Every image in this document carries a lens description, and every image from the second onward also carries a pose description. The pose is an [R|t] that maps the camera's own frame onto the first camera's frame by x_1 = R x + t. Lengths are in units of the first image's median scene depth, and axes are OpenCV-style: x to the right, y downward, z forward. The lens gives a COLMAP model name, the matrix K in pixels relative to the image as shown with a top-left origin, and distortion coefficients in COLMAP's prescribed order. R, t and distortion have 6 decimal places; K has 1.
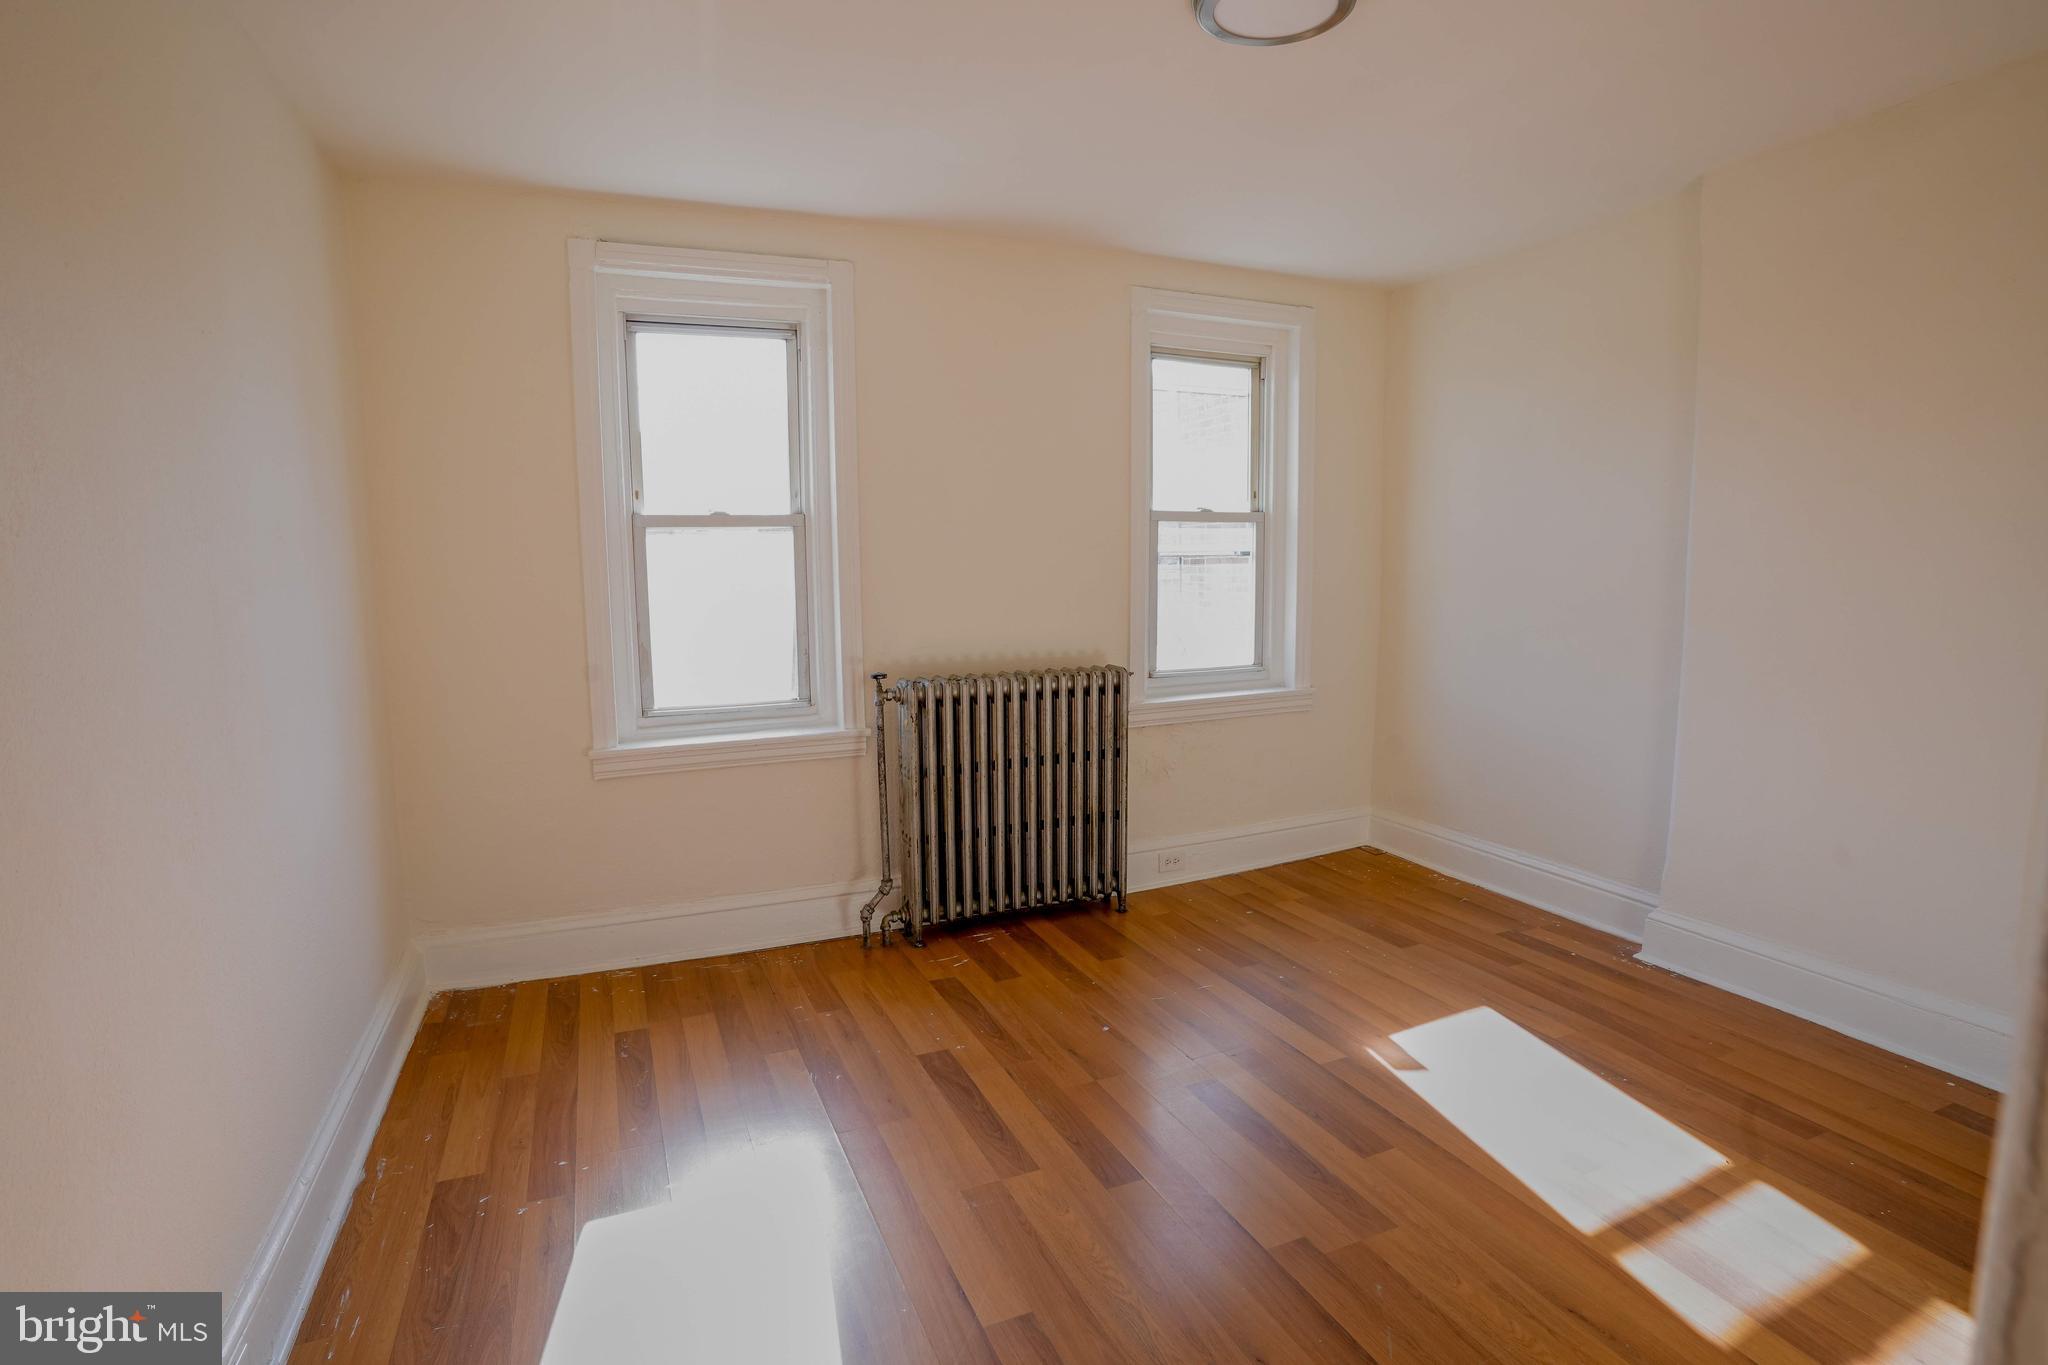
lens RADIAL K [[1004.4, 0, 1024.0], [0, 1004.4, 682.5], [0, 0, 1]] dist [-0.089150, 0.043061]
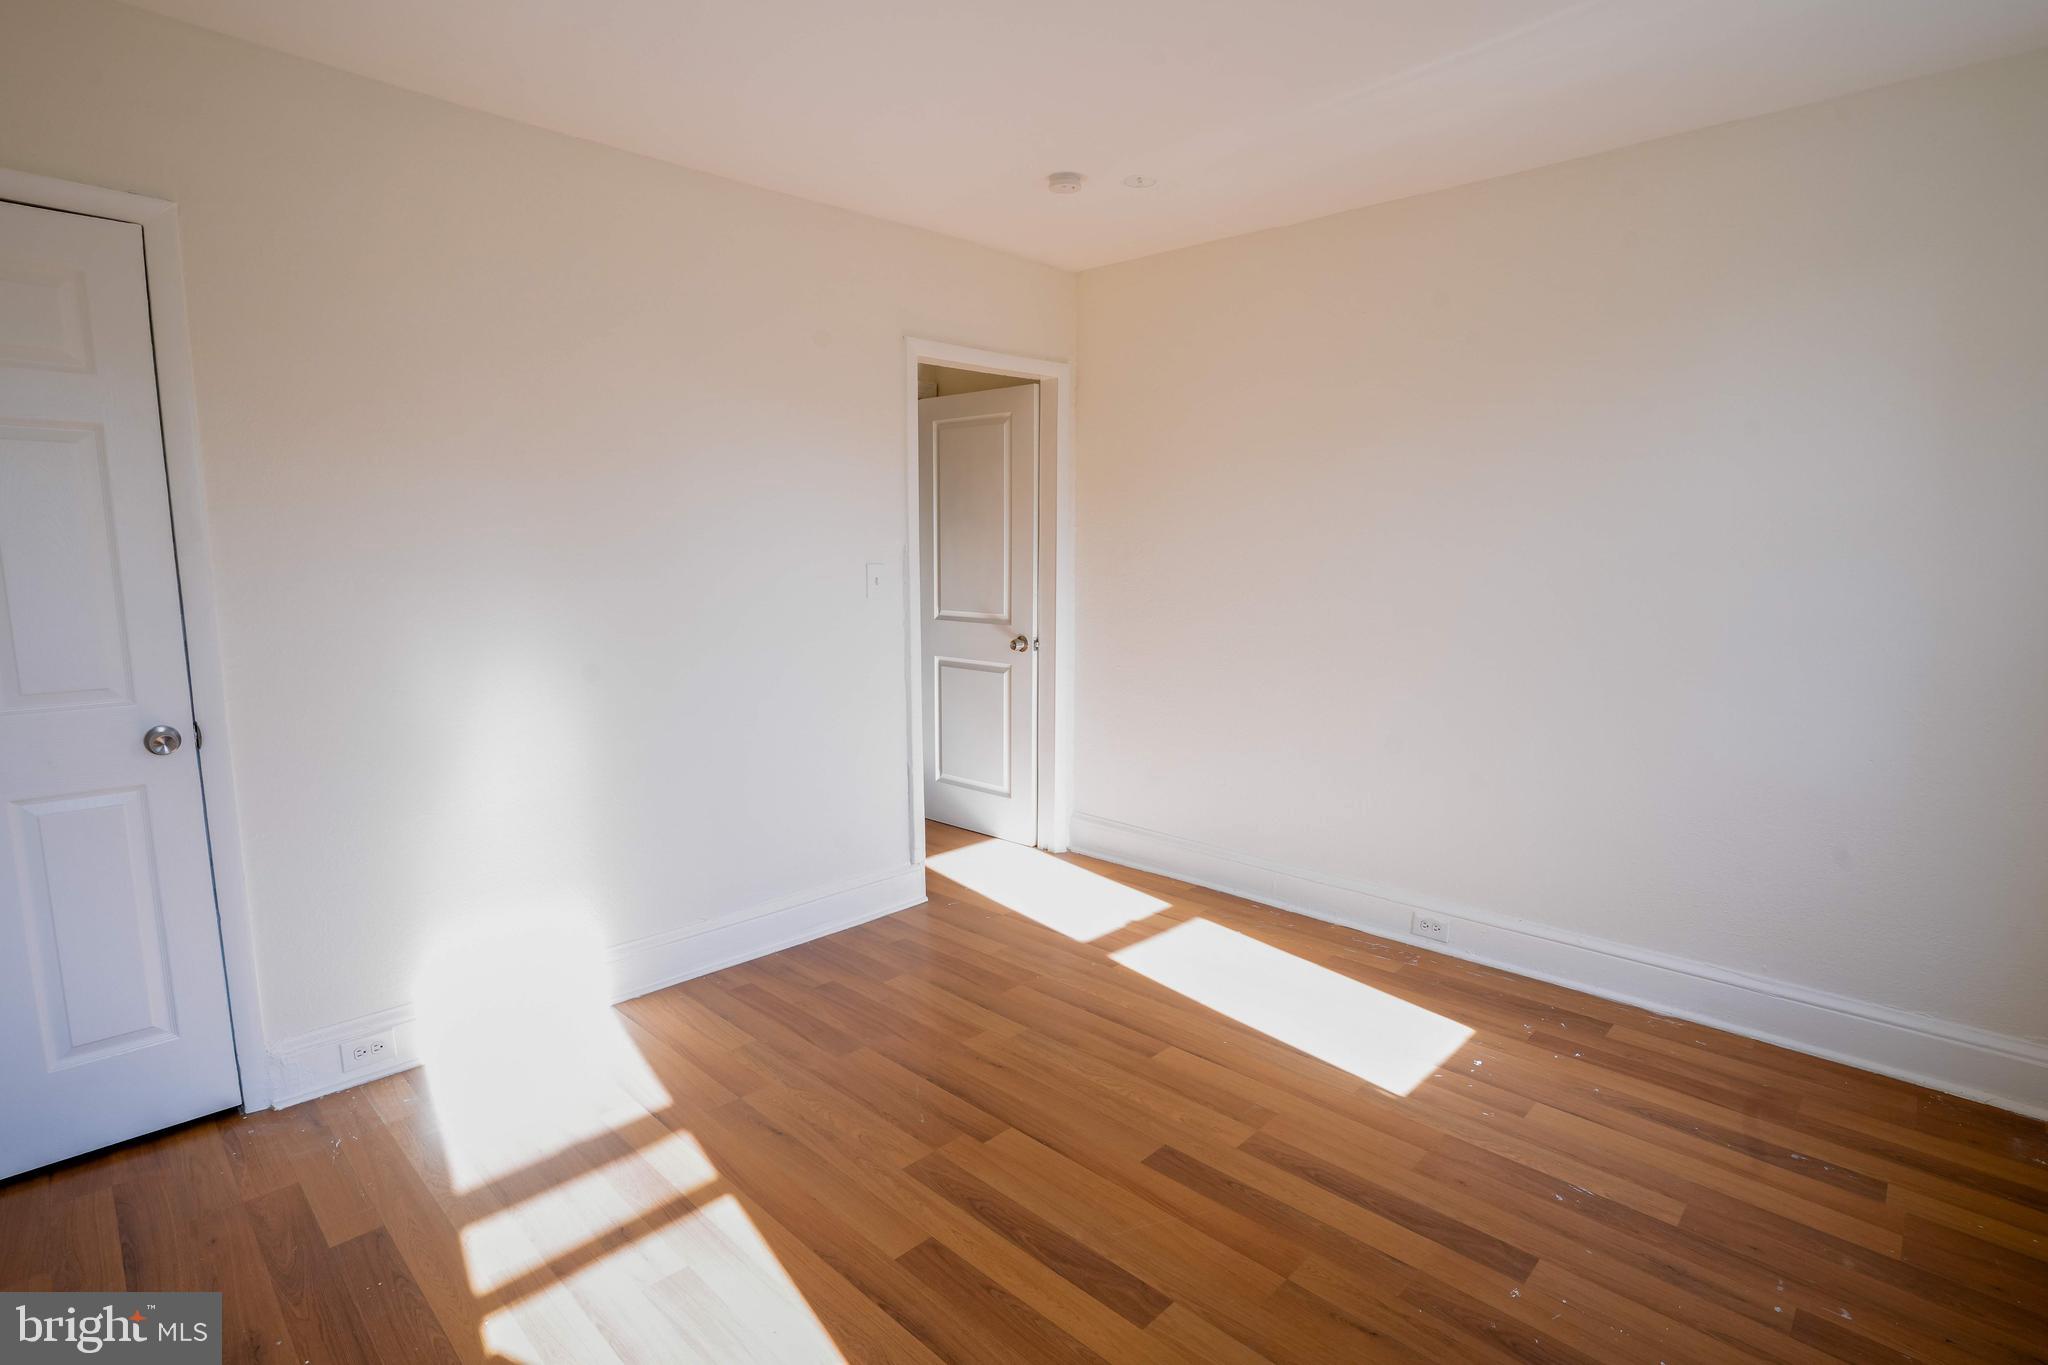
lens RADIAL K [[1004.4, 0, 1024.0], [0, 1004.4, 682.5], [0, 0, 1]] dist [-0.089150, 0.043061]
pose [[-0.925652, 0.059561, -0.373659, 0.580095], [-0.038504, 0.967579, 0.249616, -0.221090], [0.376412, 0.245445, -0.893348, 1.729970]]
